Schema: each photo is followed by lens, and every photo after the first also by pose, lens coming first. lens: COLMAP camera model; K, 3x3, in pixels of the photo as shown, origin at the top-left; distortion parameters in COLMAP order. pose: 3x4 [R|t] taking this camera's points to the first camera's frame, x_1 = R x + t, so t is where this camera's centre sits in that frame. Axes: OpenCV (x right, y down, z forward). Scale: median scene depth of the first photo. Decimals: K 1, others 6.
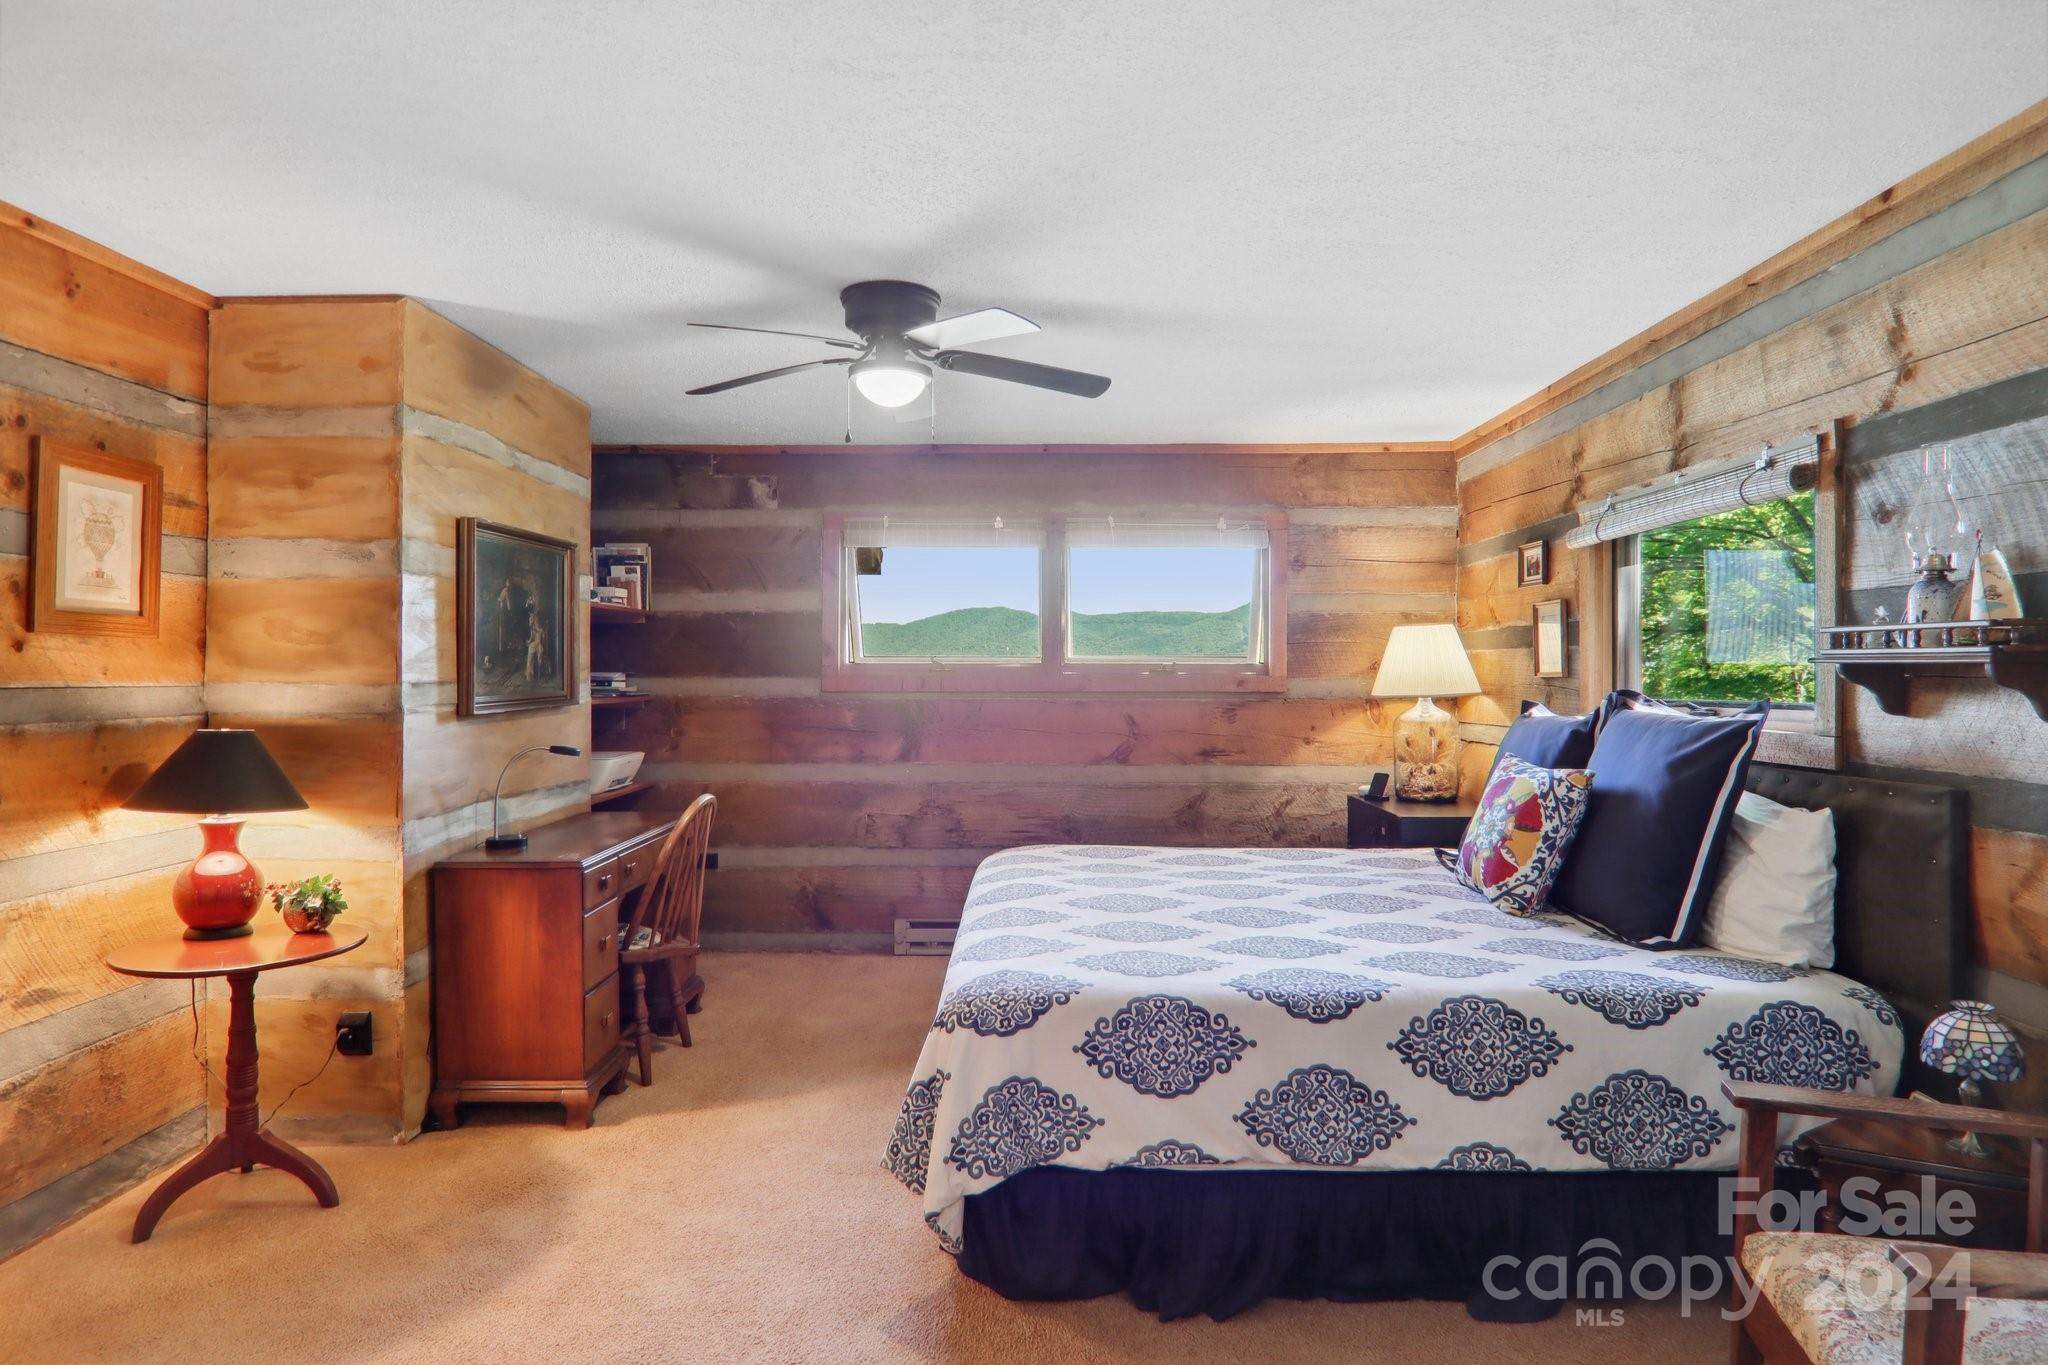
lens RADIAL K [[1168.9, 0, 1018.2], [0, 1168.9, 677.9], [0, 0, 1]] dist [0.013262, -0.030797]
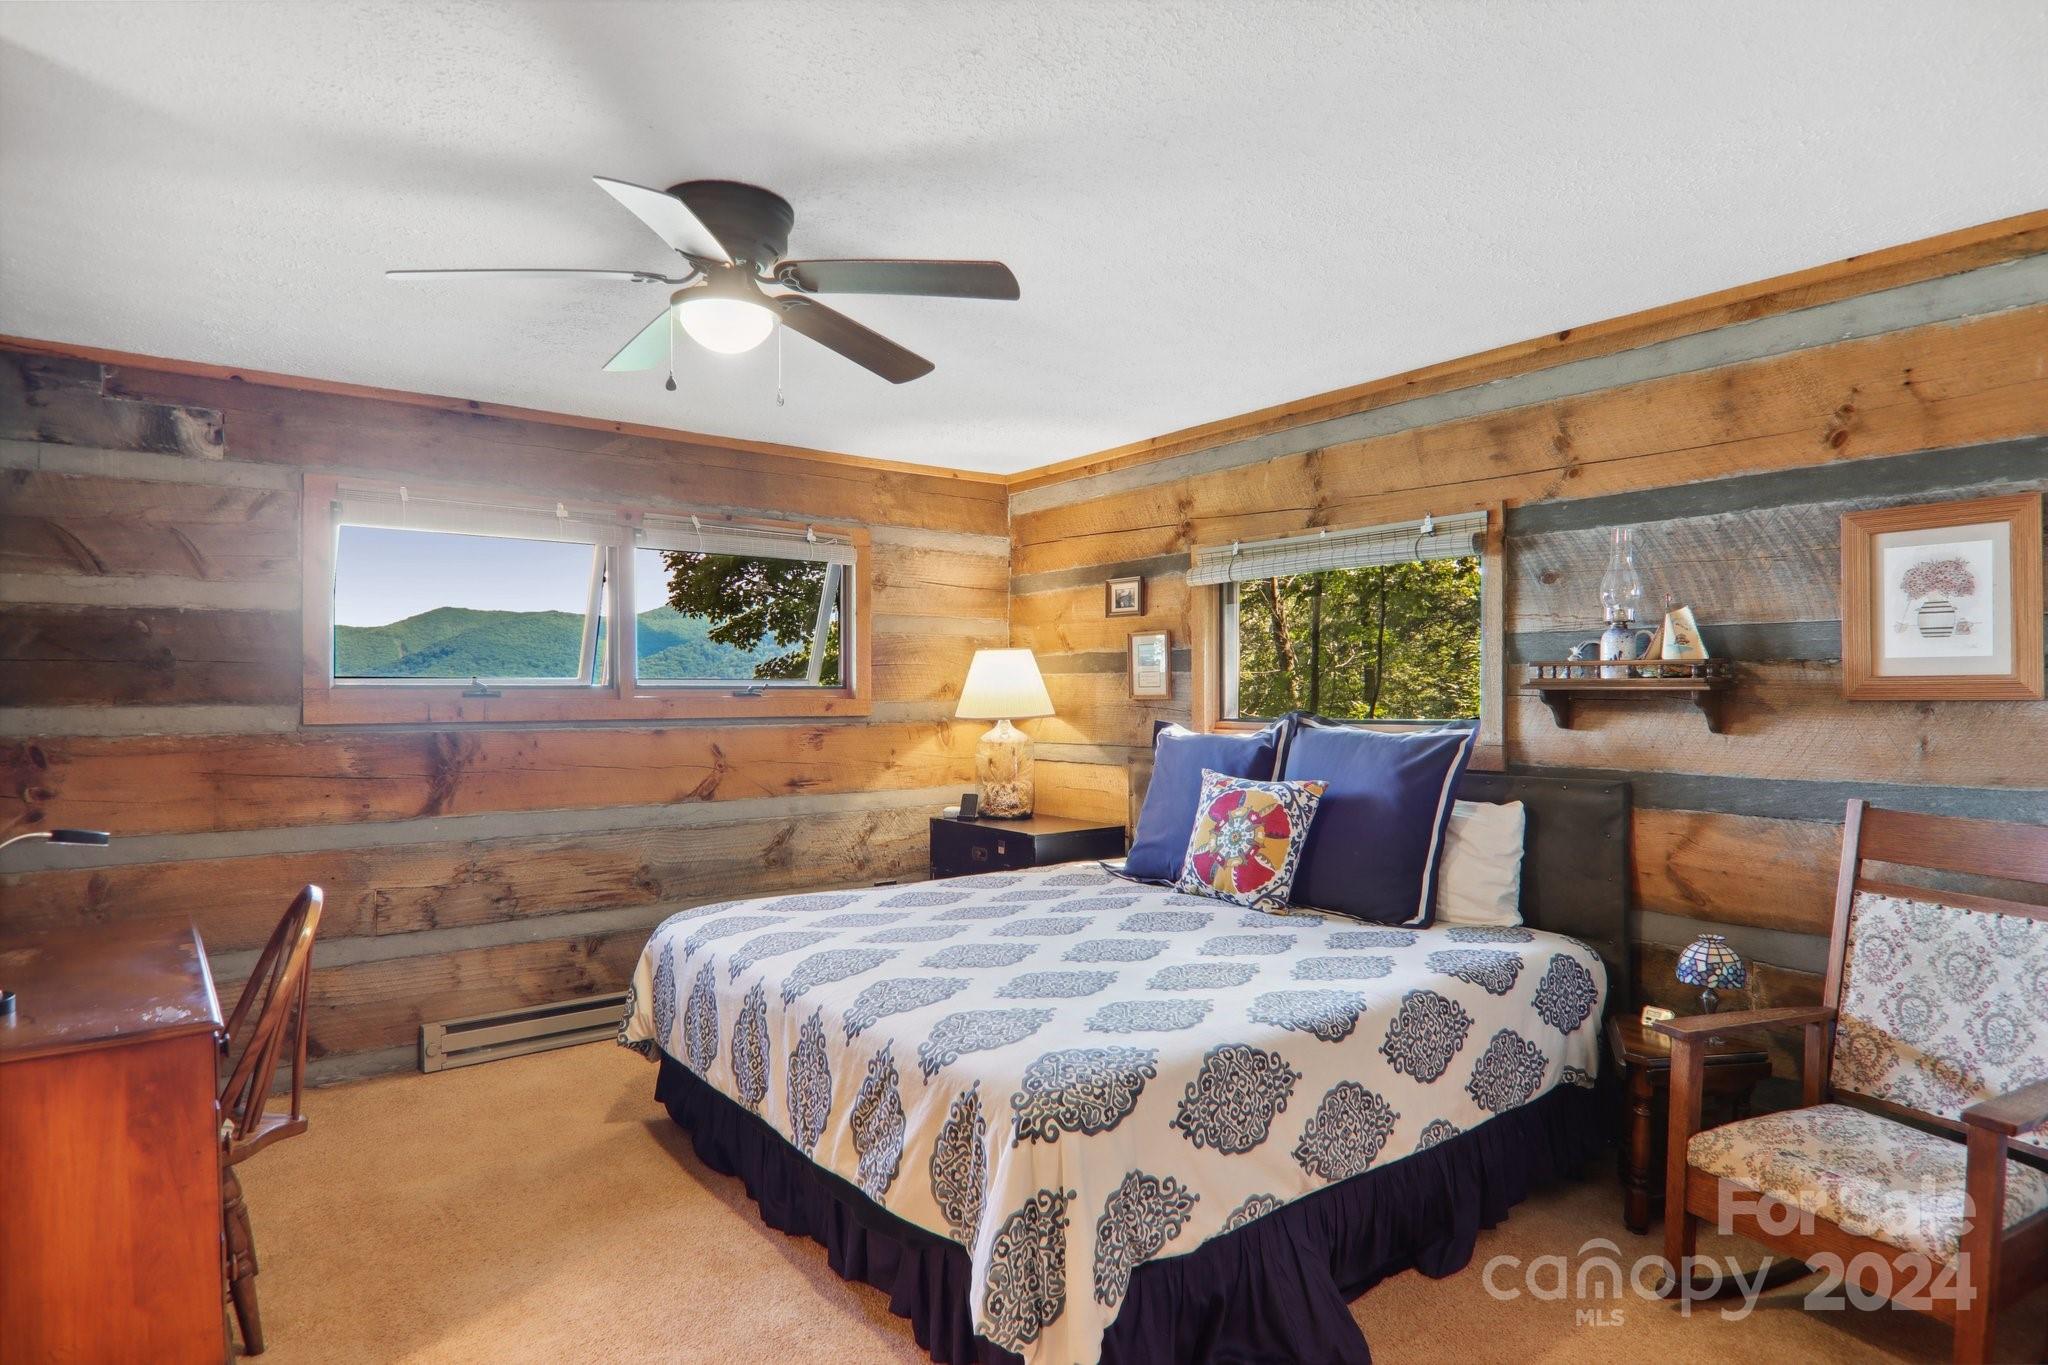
lens RADIAL K [[1152.4, 0, 1023.1], [0, 1152.4, 706.0], [0, 0, 1]] dist [0.002605, -0.018919]
pose [[0.772116, -0.009877, 0.635405, -0.439273], [0.004604, 0.999940, 0.009948, -0.007435], [-0.635465, -0.004756, 0.772115, 0.294947]]
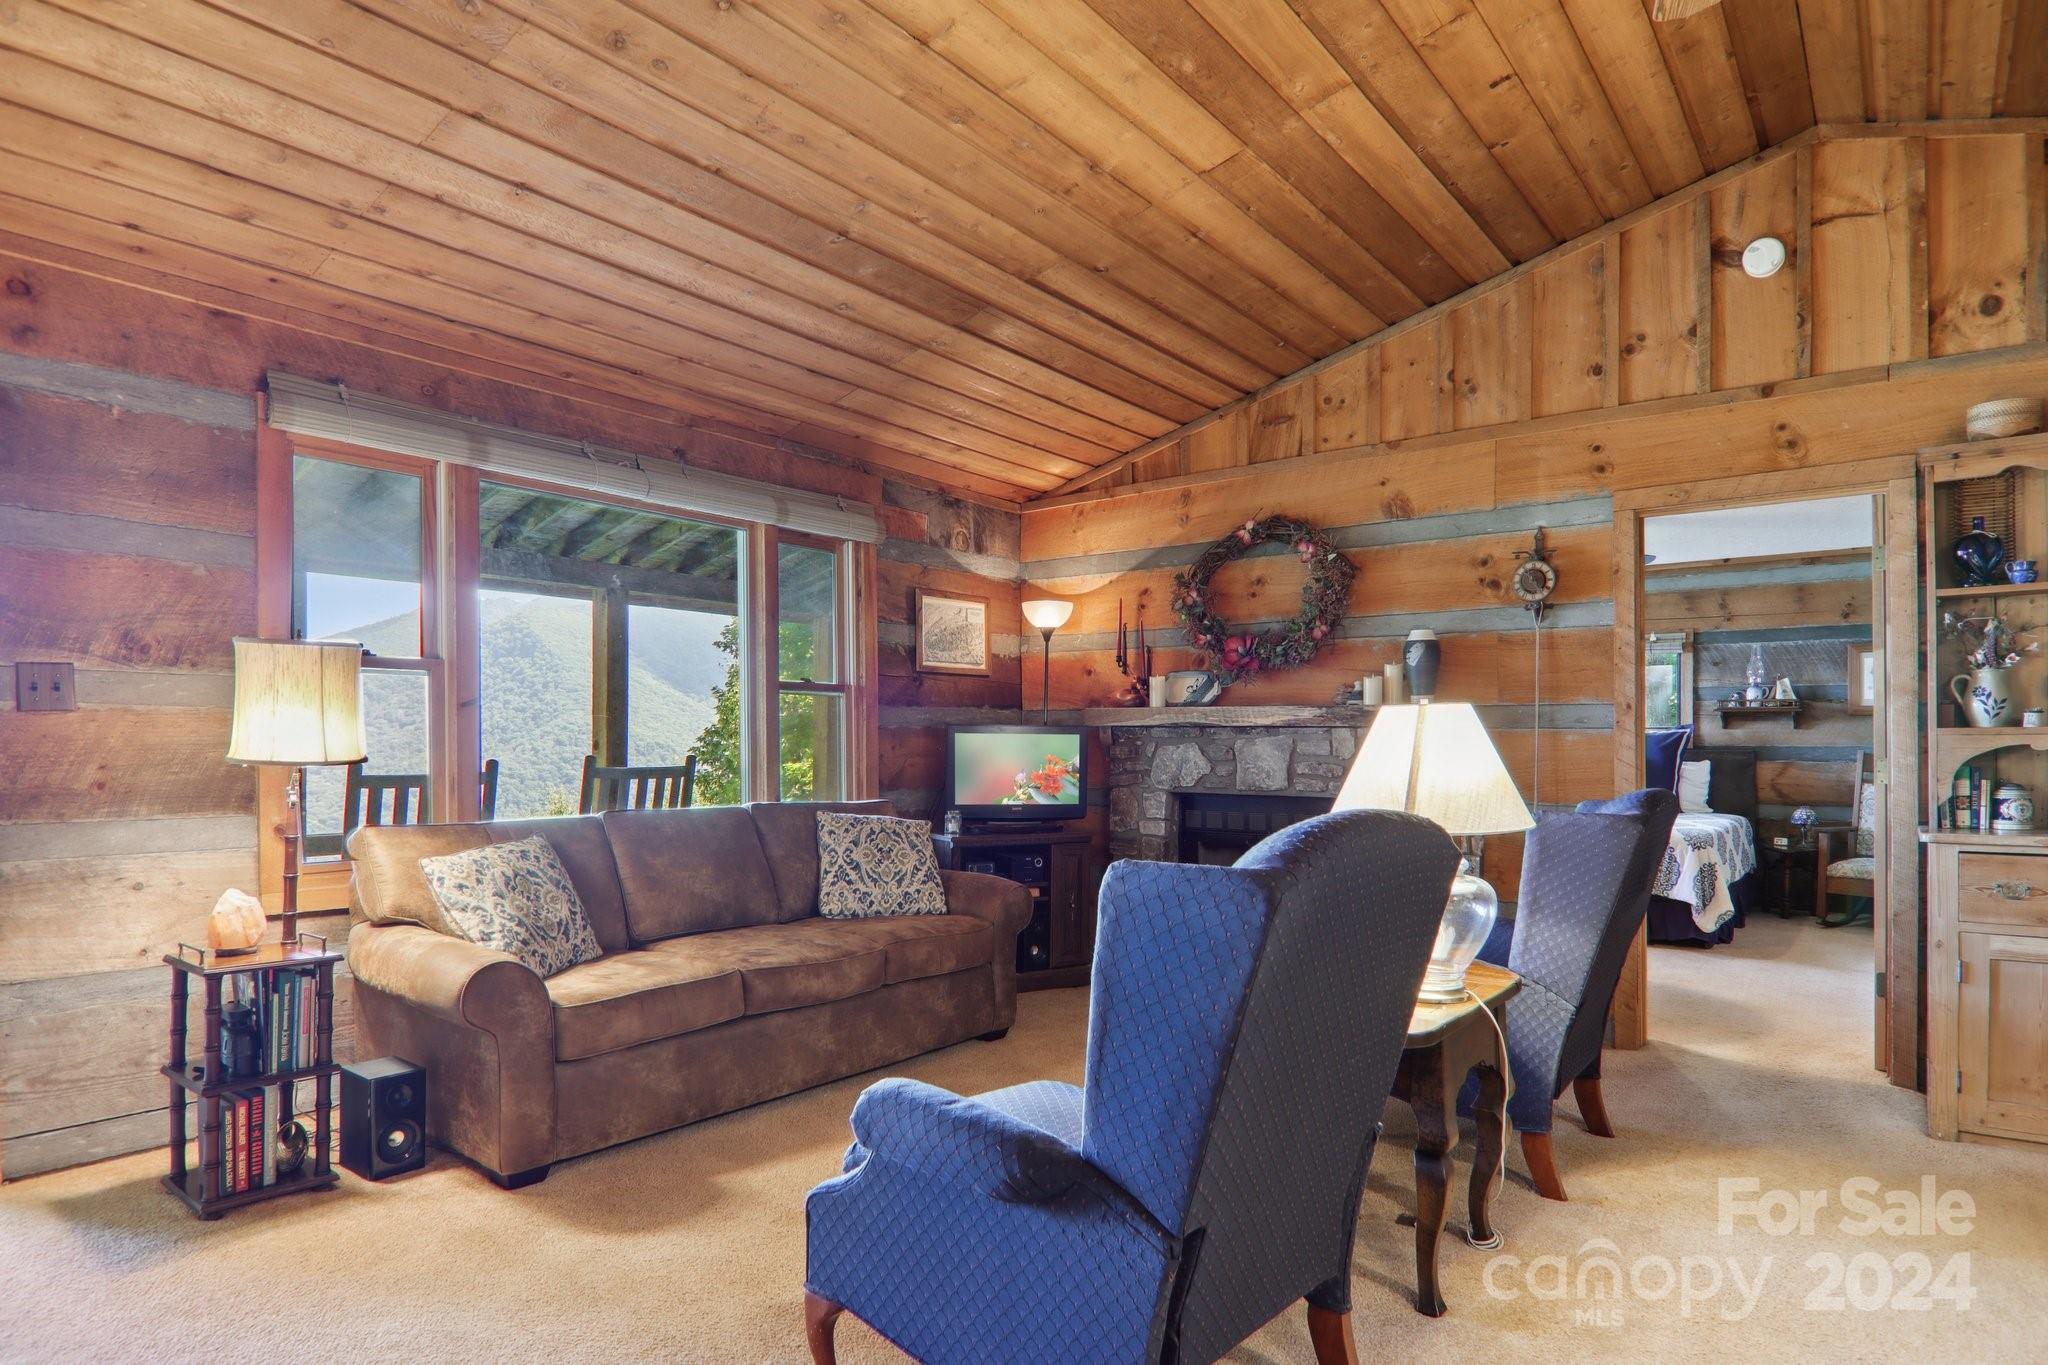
lens RADIAL K [[1155.8, 0, 1027.6], [0, 1155.8, 748.7], [0, 0, 1]] dist [-0.008565, -0.000940]
pose [[0.598485, -0.009424, 0.801079, -2.212373], [-0.000054, 0.999930, 0.011804, 0.039162], [-0.801134, -0.007107, 0.598443, 0.507734]]
